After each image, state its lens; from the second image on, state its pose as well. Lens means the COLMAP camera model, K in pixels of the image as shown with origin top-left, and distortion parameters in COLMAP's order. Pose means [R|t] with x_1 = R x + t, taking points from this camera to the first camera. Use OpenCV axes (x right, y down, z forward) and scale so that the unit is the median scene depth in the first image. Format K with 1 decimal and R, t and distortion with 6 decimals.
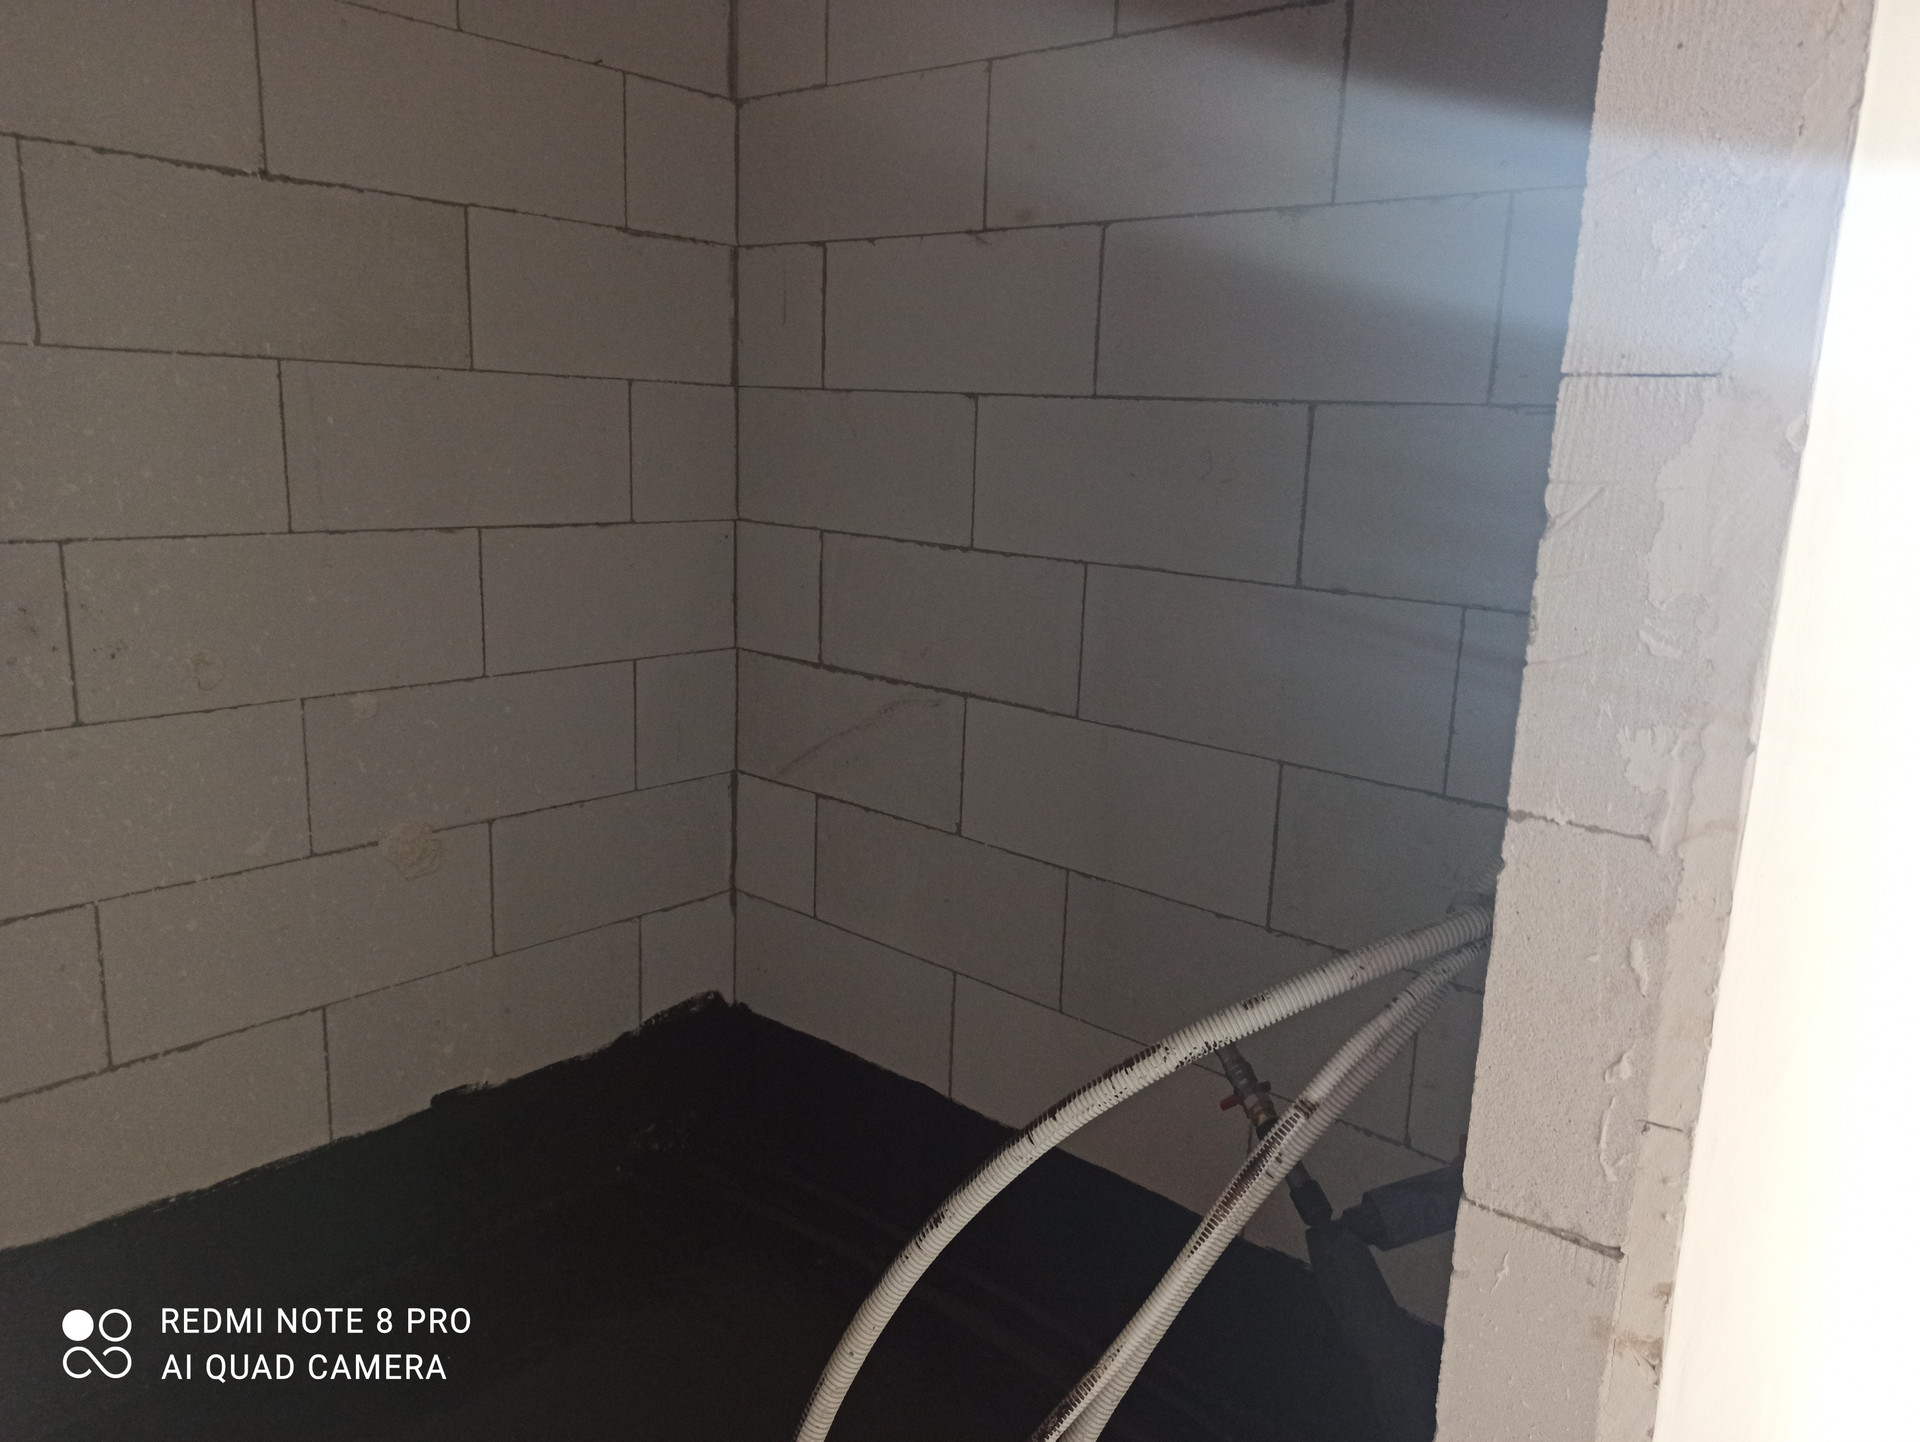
lens RADIAL K [[1395.6, 0, 966.1], [0, 1395.6, 717.4], [0, 0, 1]] dist [0.038588, -0.003336]
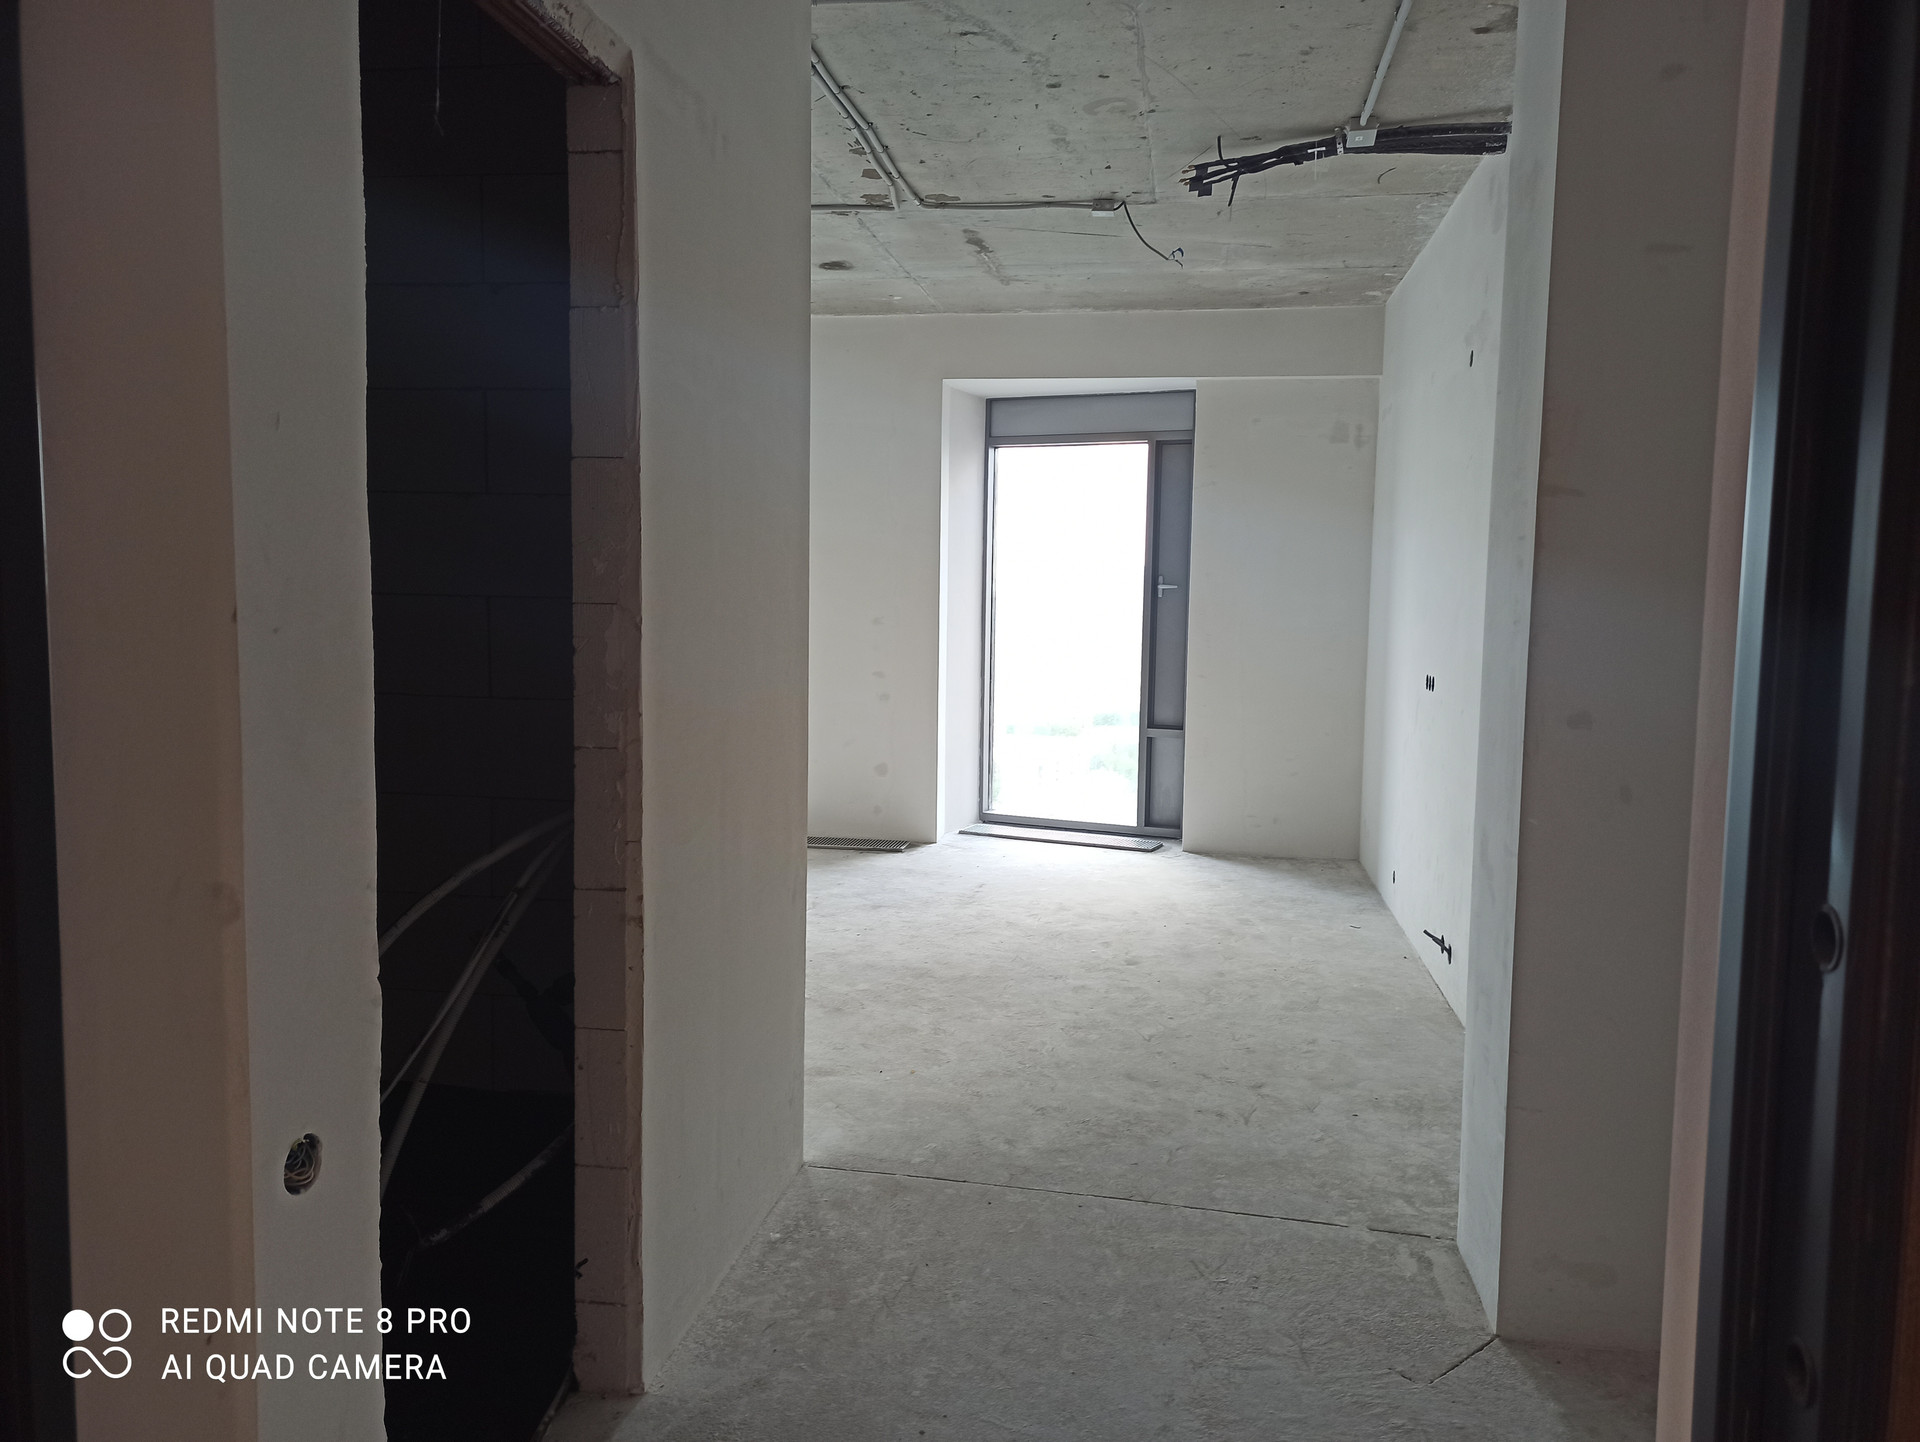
lens RADIAL K [[1395.6, 0, 963.0], [0, 1395.6, 714.2], [0, 0, 1]] dist [0.038588, -0.003336]
pose [[0.842776, -0.067883, 0.533967, -0.499694], [0.123824, 0.989861, -0.069595, 0.308552], [-0.523828, 0.124771, 0.842636, -1.944348]]
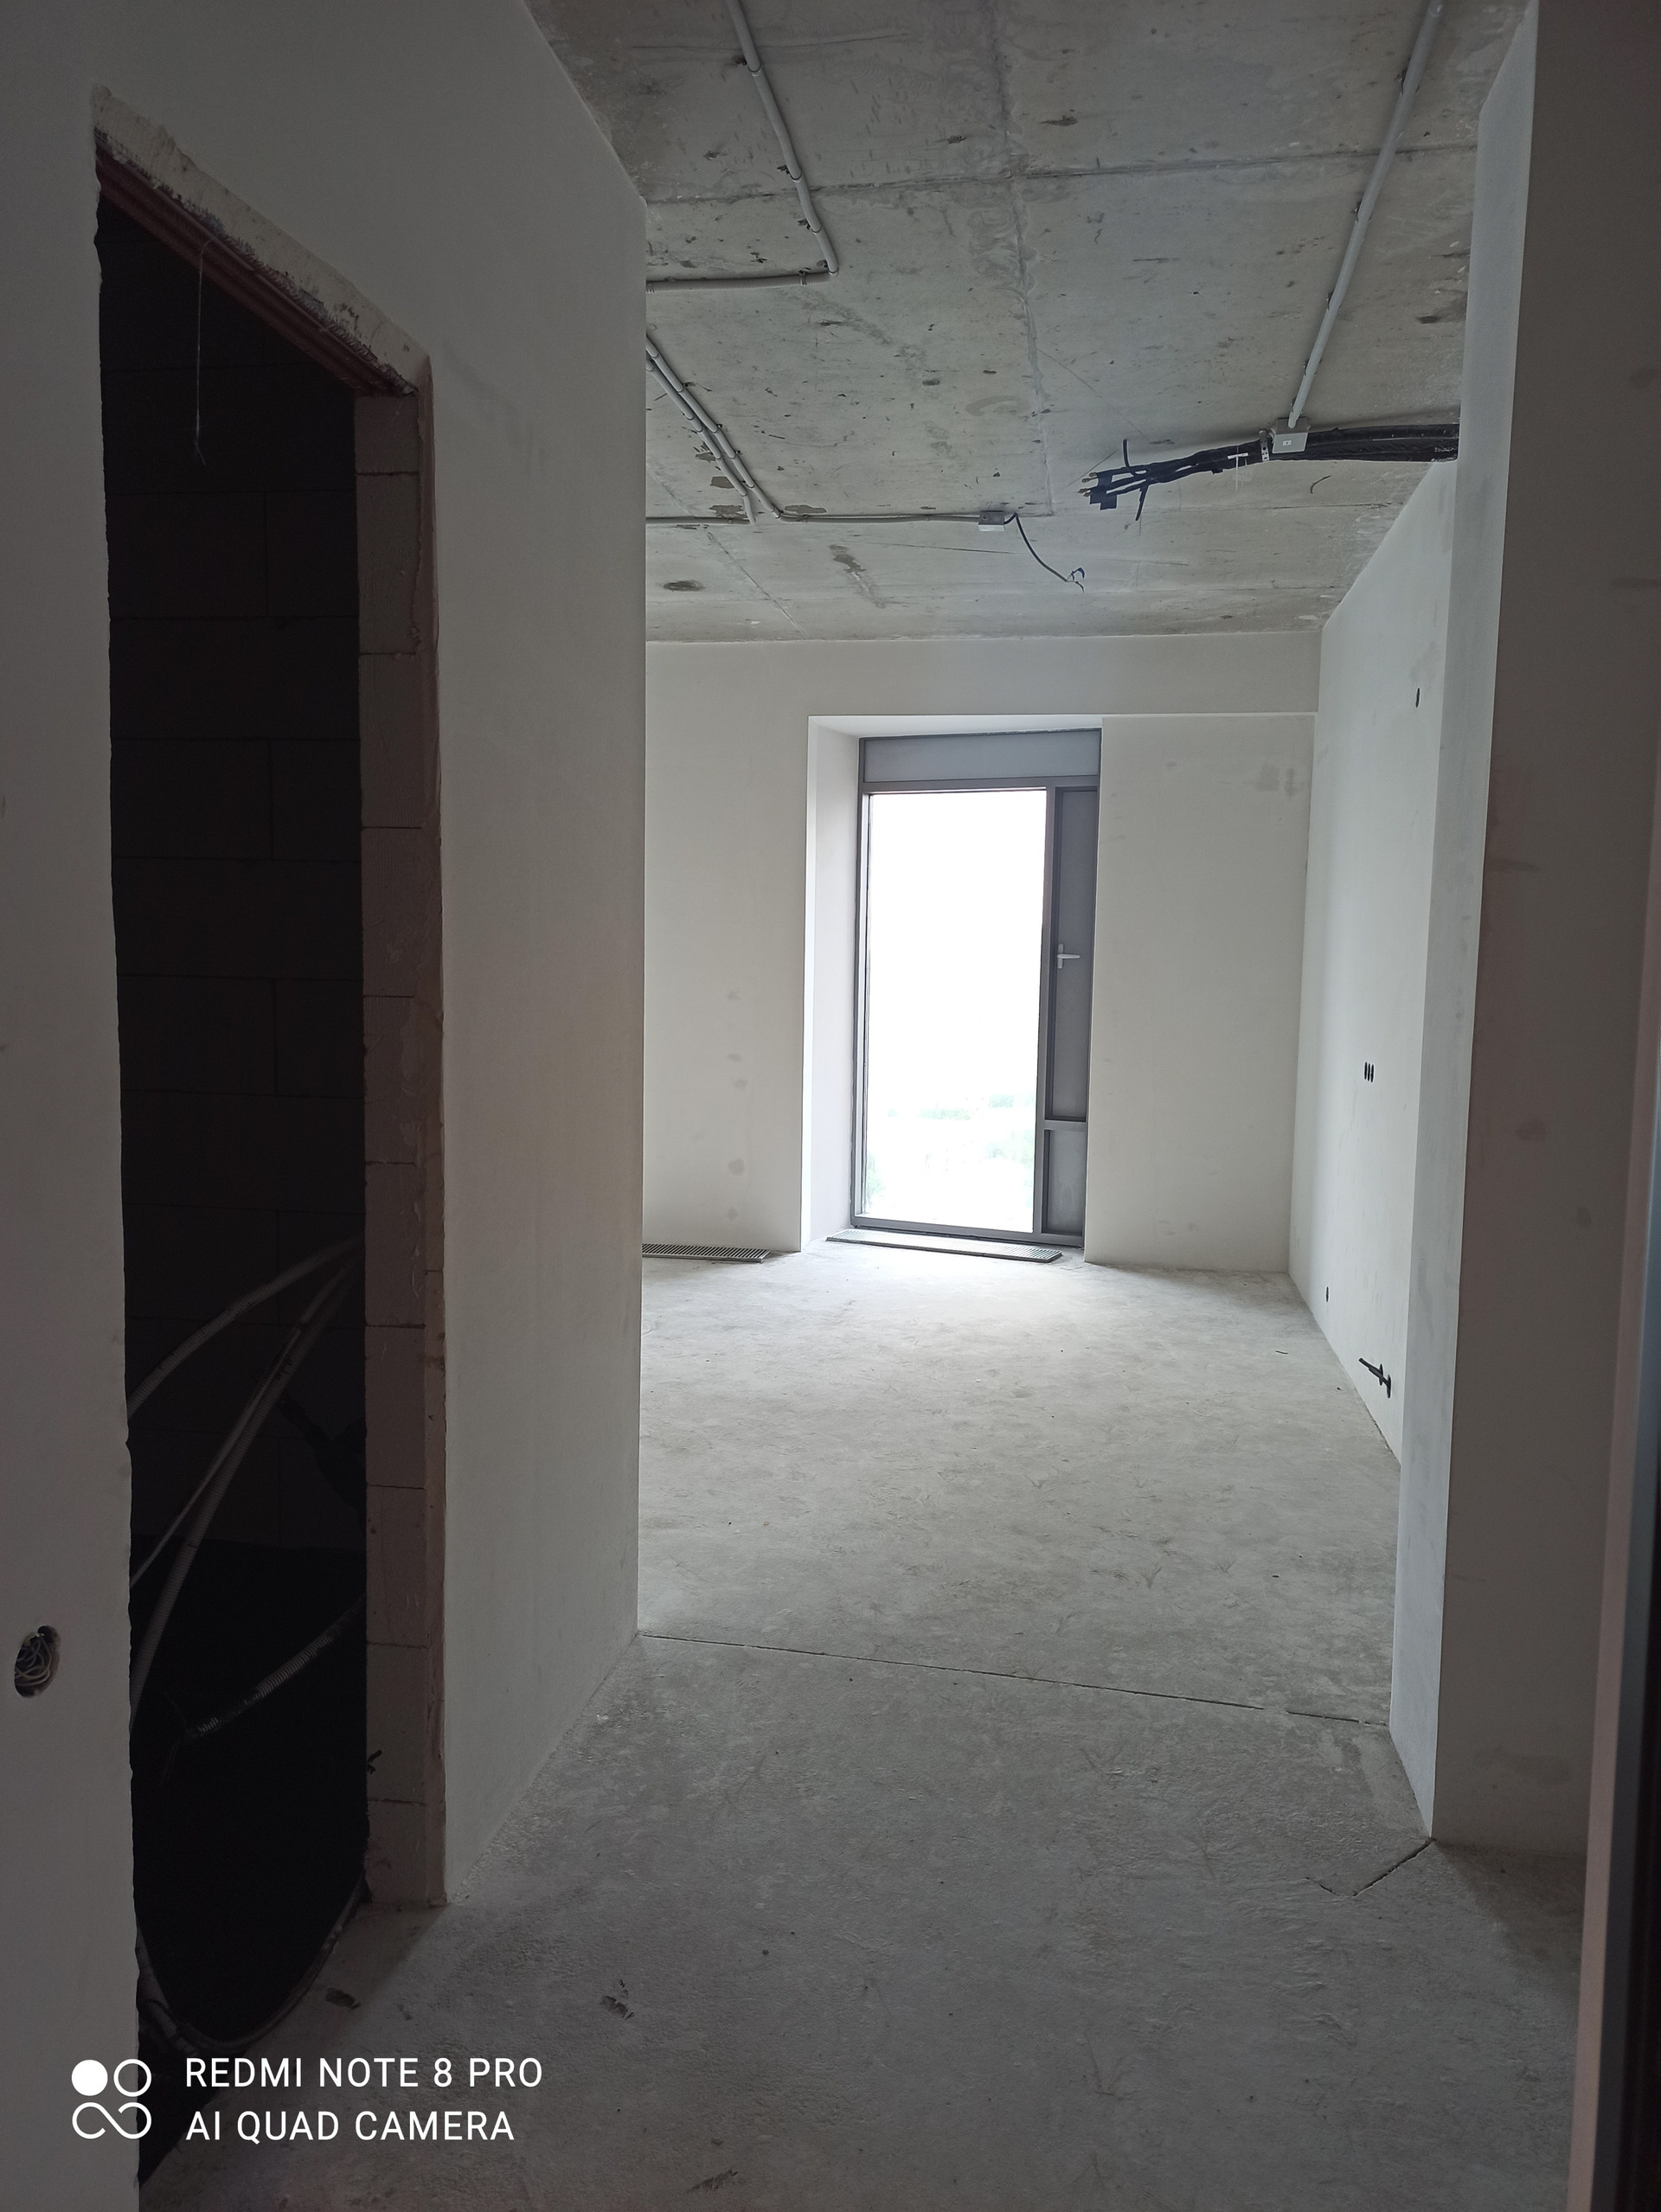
lens RADIAL K [[1607.8, 0, 830.9], [0, 1607.8, 1107.9], [0, 0, 1]] dist [0.038588, -0.003336]
pose [[0.845777, -0.071315, 0.528749, -0.449518], [0.121557, 0.990719, -0.060817, 0.254330], [-0.519505, 0.115711, 0.846596, -1.964861]]
